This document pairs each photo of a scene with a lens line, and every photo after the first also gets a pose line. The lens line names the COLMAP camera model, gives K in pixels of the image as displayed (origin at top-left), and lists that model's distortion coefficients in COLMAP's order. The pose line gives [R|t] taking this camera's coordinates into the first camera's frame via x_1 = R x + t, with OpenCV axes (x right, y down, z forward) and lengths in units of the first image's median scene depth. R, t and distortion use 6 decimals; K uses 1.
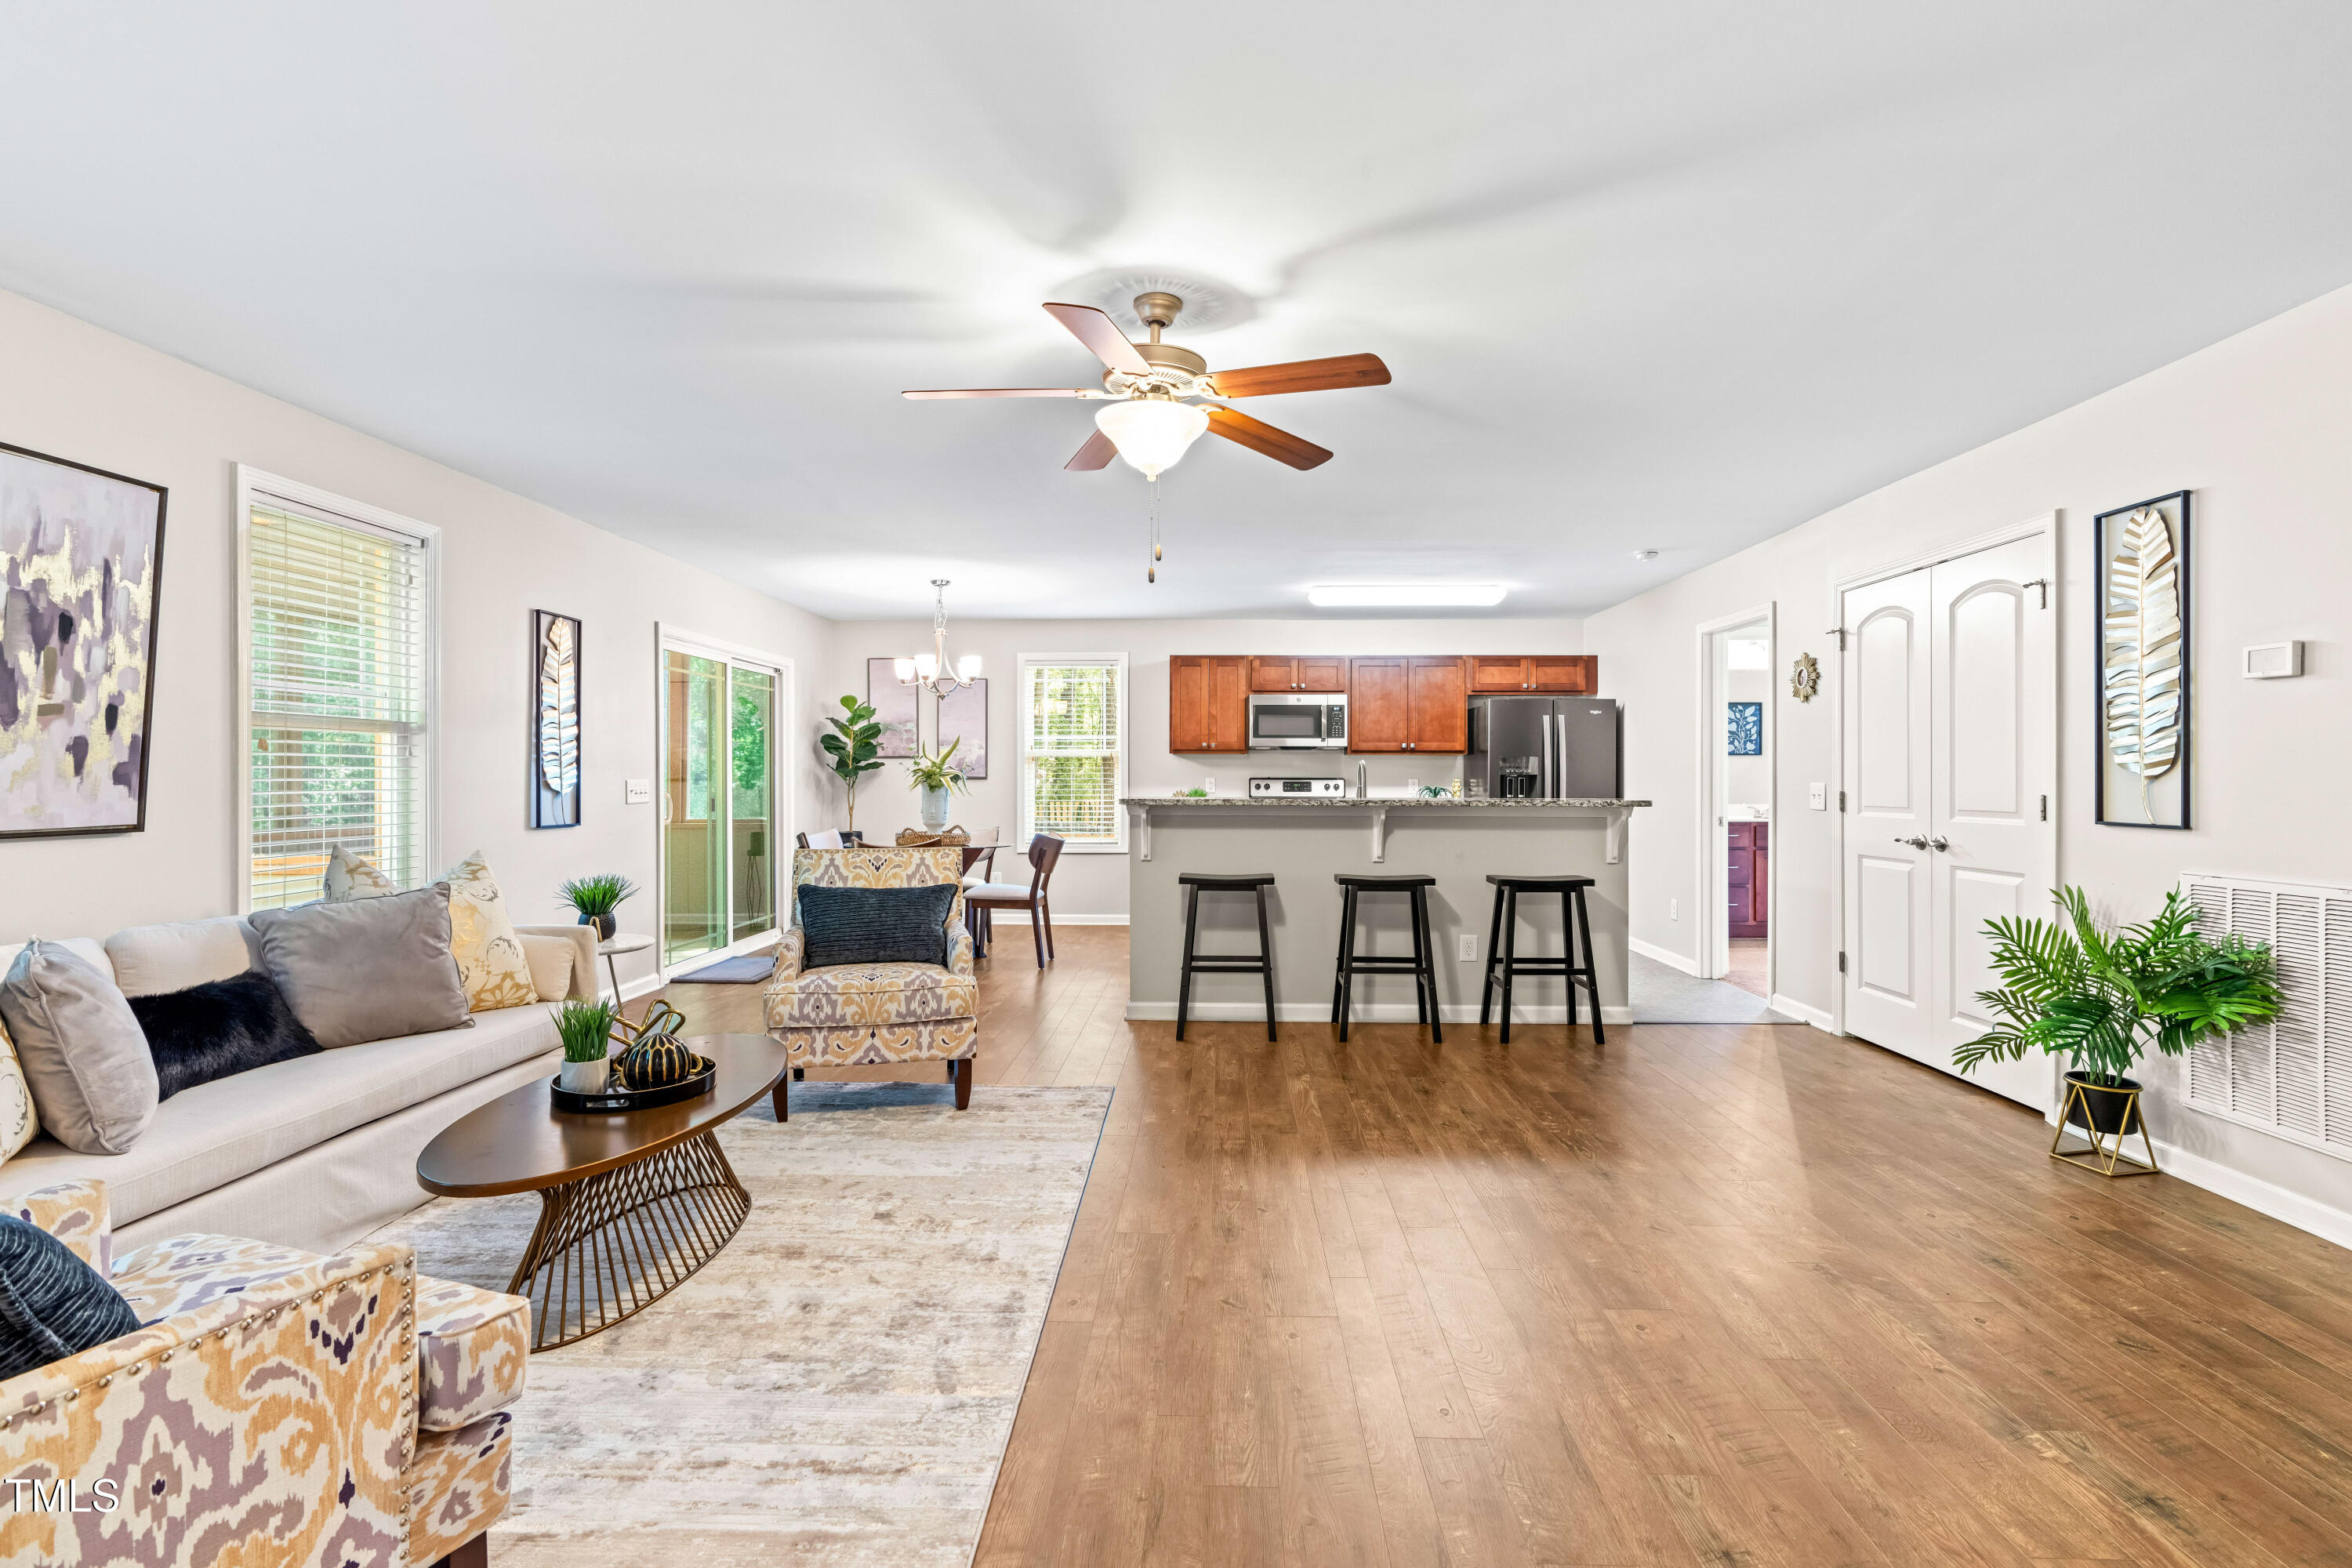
lens RADIAL K [[1070.0, 0, 1184.5], [0, 1070.0, 779.2], [0, 0, 1]] dist [-0.006422, 0.000936]
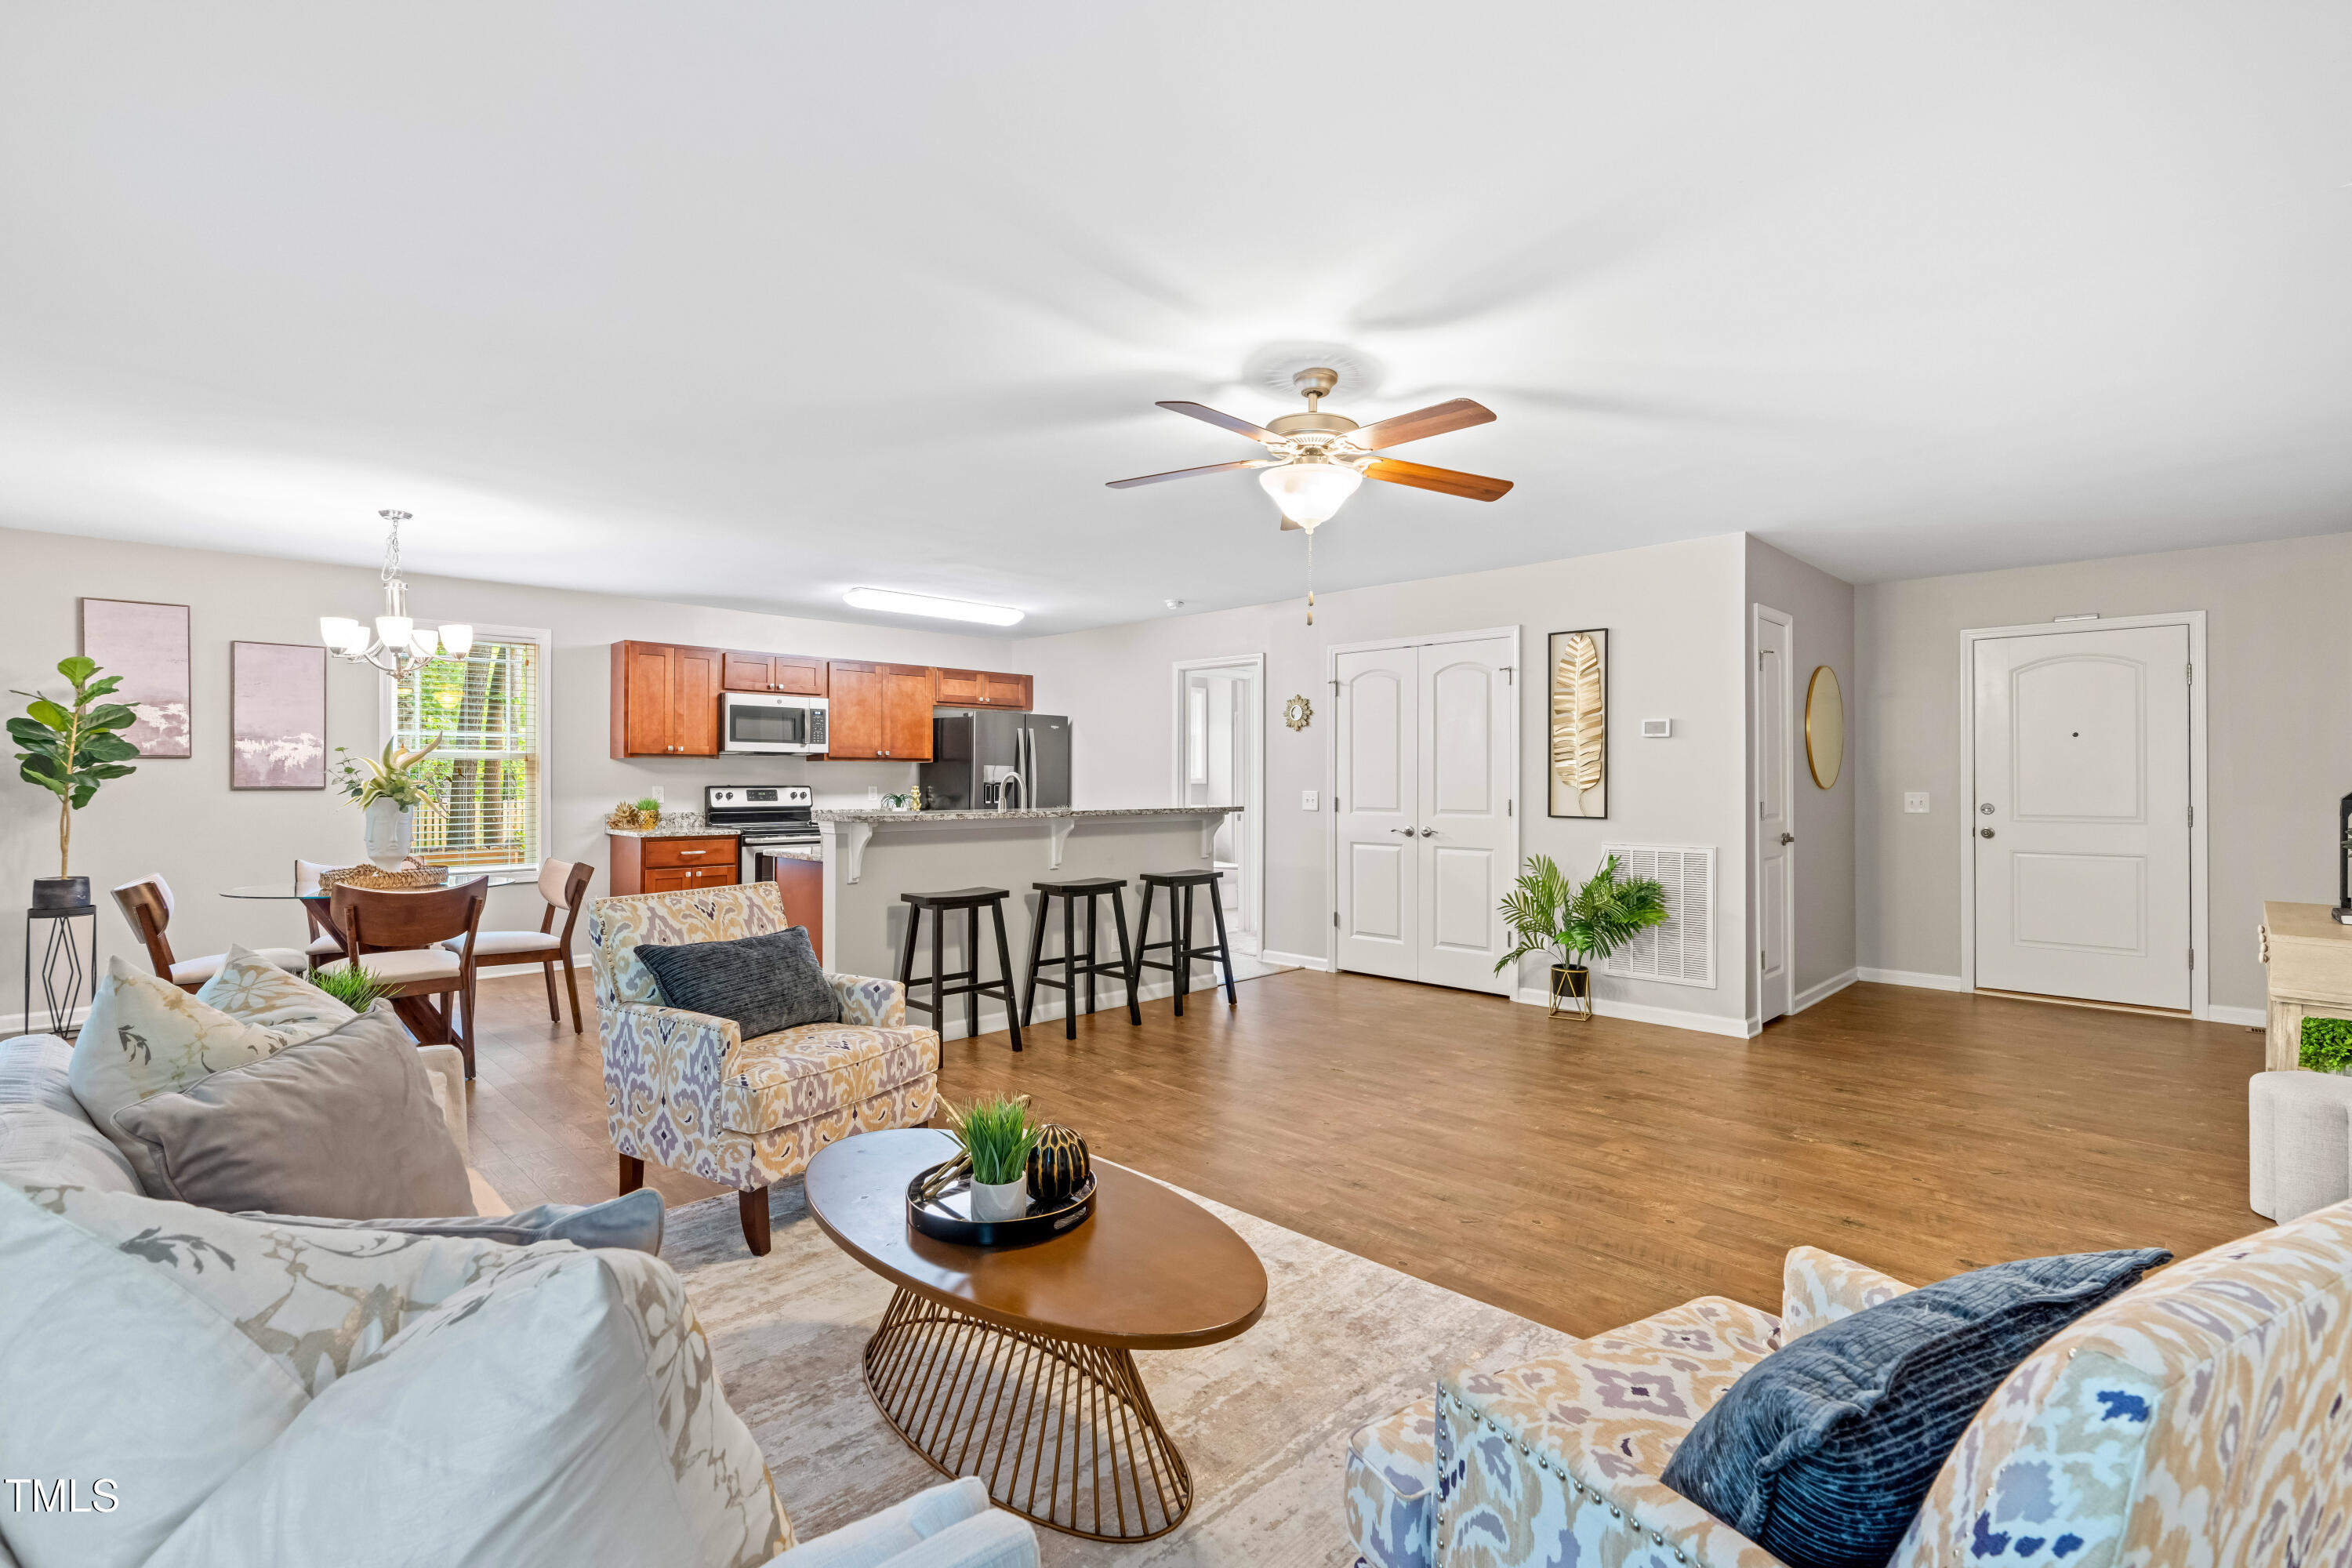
lens RADIAL K [[1067.0, 0, 1182.7], [0, 1067.0, 784.9], [0, 0, 1]] dist [-0.007729, 0.001656]
pose [[0.680059, -0.004983, 0.733140, -0.531683], [-0.000229, 0.999975, 0.007009, -0.014096], [-0.733157, -0.004935, 0.680041, 0.194591]]
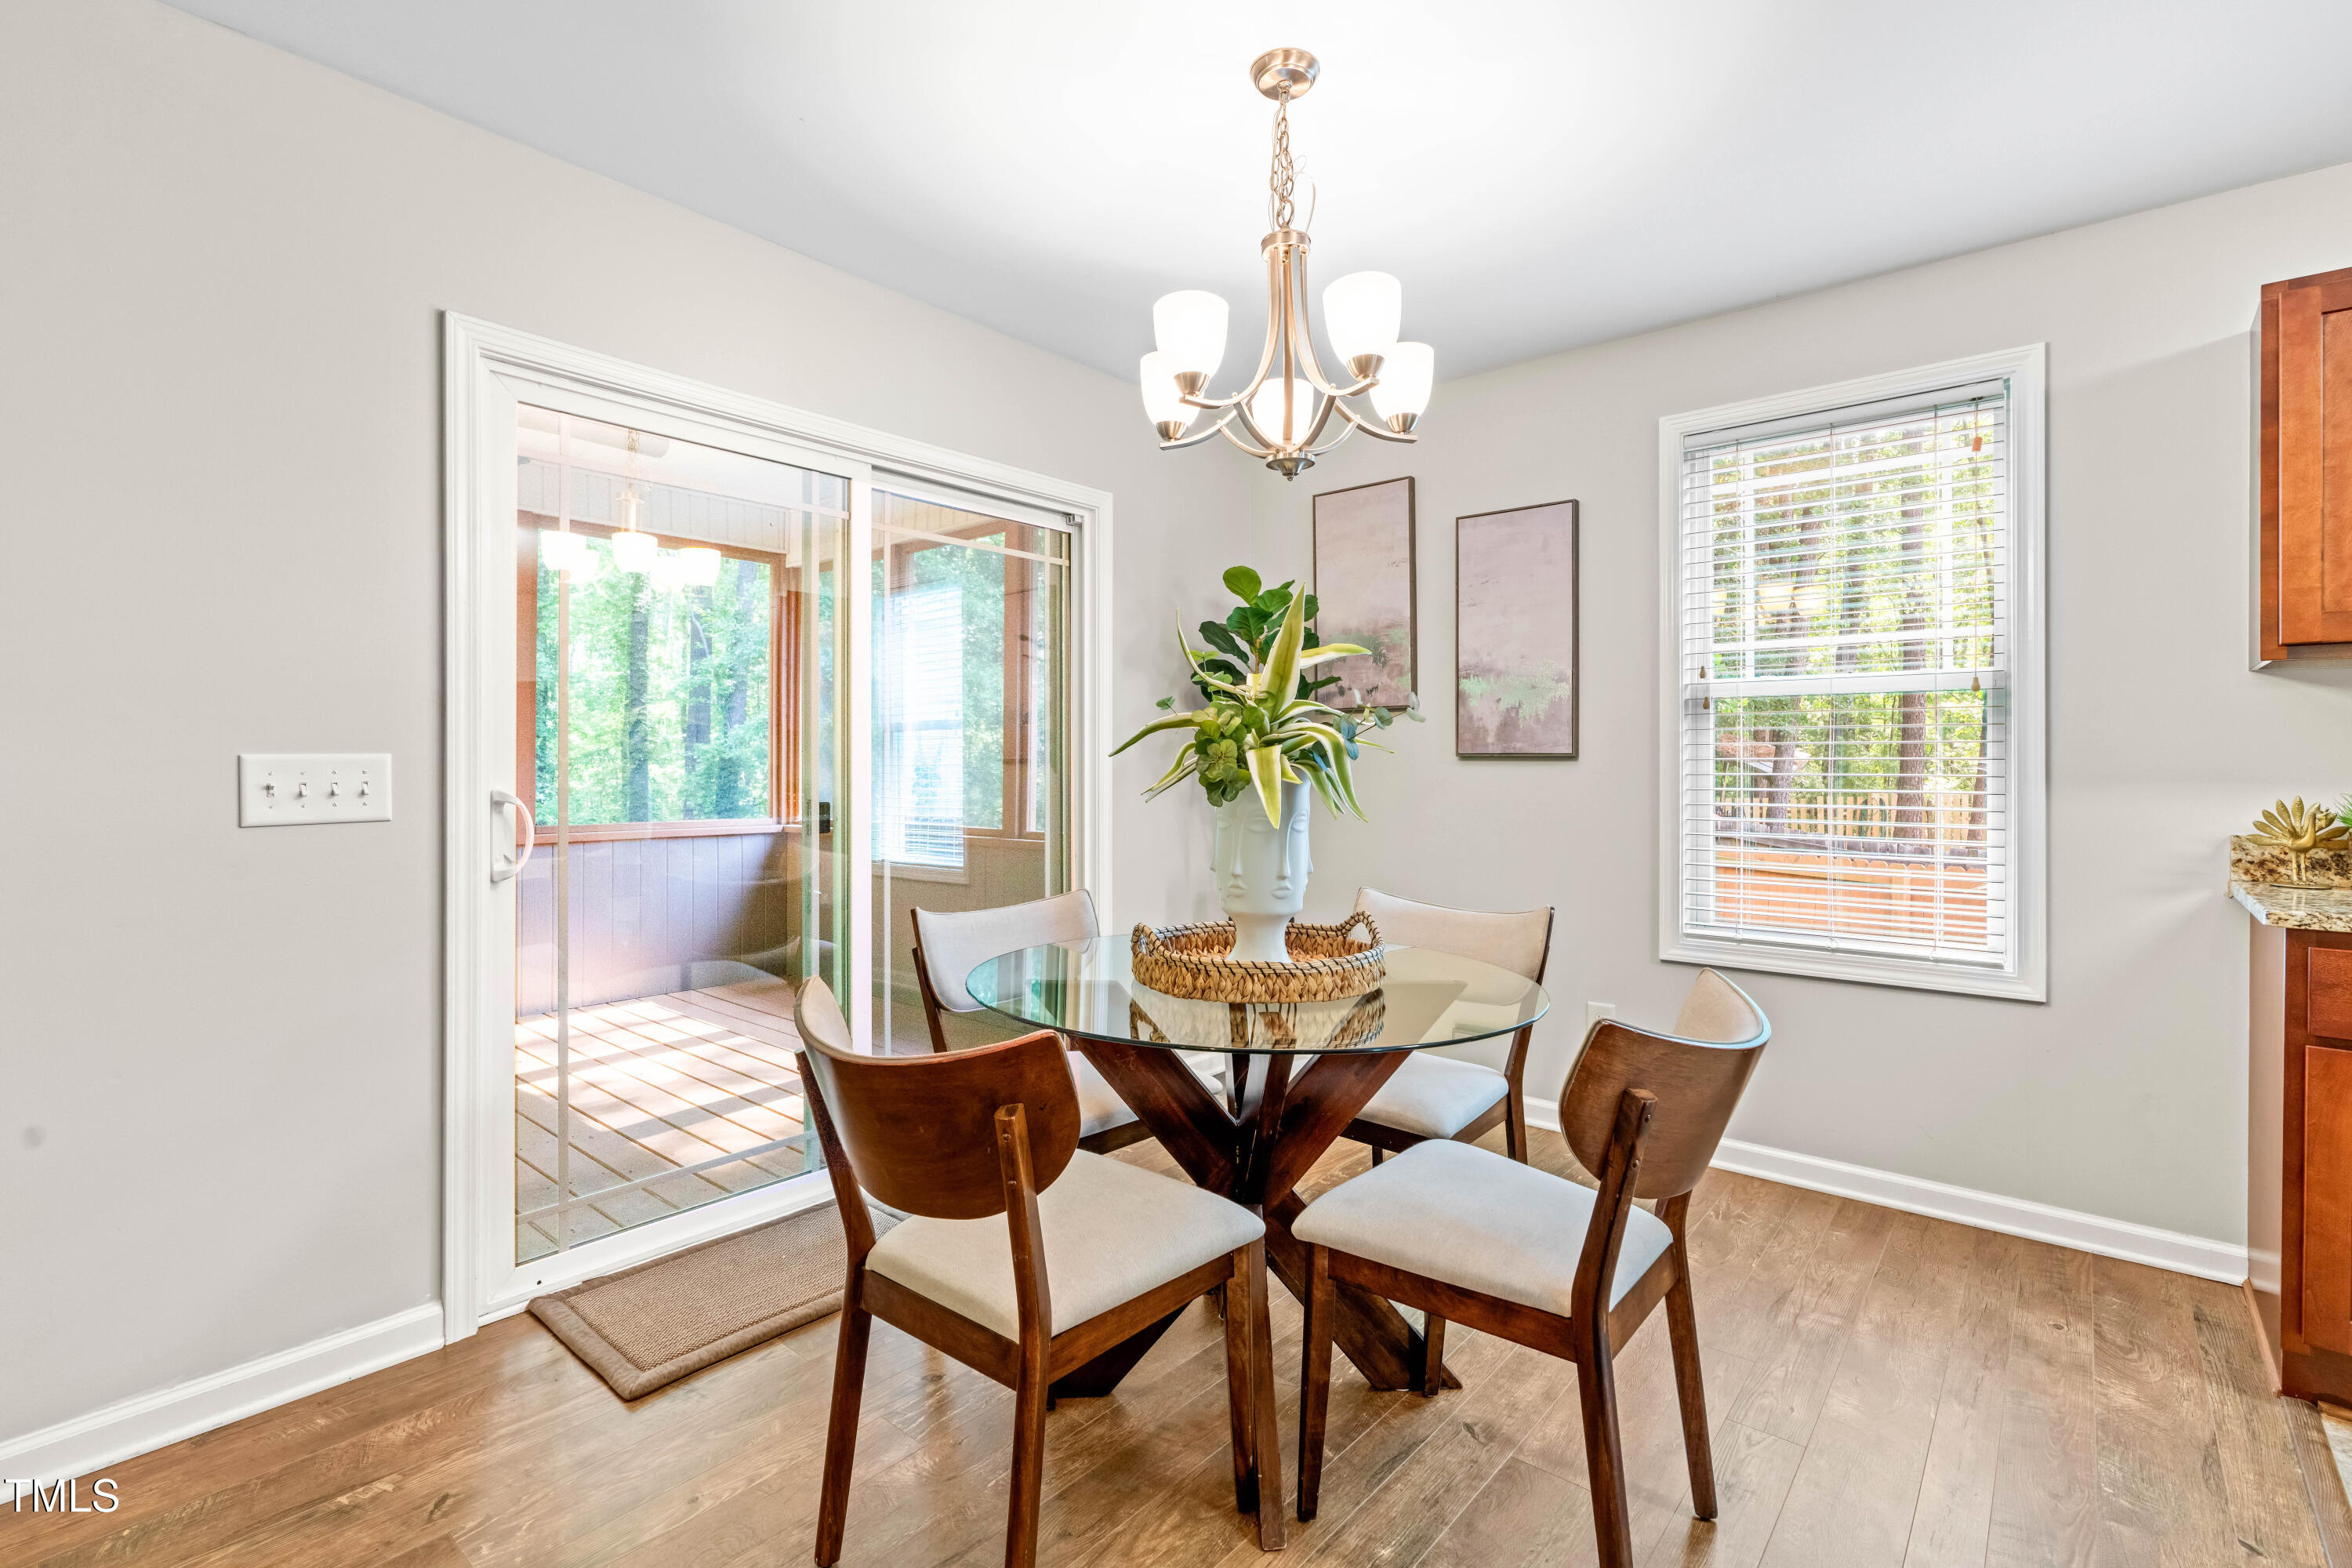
lens RADIAL K [[1063.4, 0, 1177.0], [0, 1063.4, 774.6], [0, 0, 1]] dist [-0.008147, 0.000366]
pose [[0.781124, 0.009168, -0.624309, -0.098132], [-0.002657, 0.999932, 0.011360, 0.002288], [0.624371, -0.007215, 0.781095, 1.037049]]
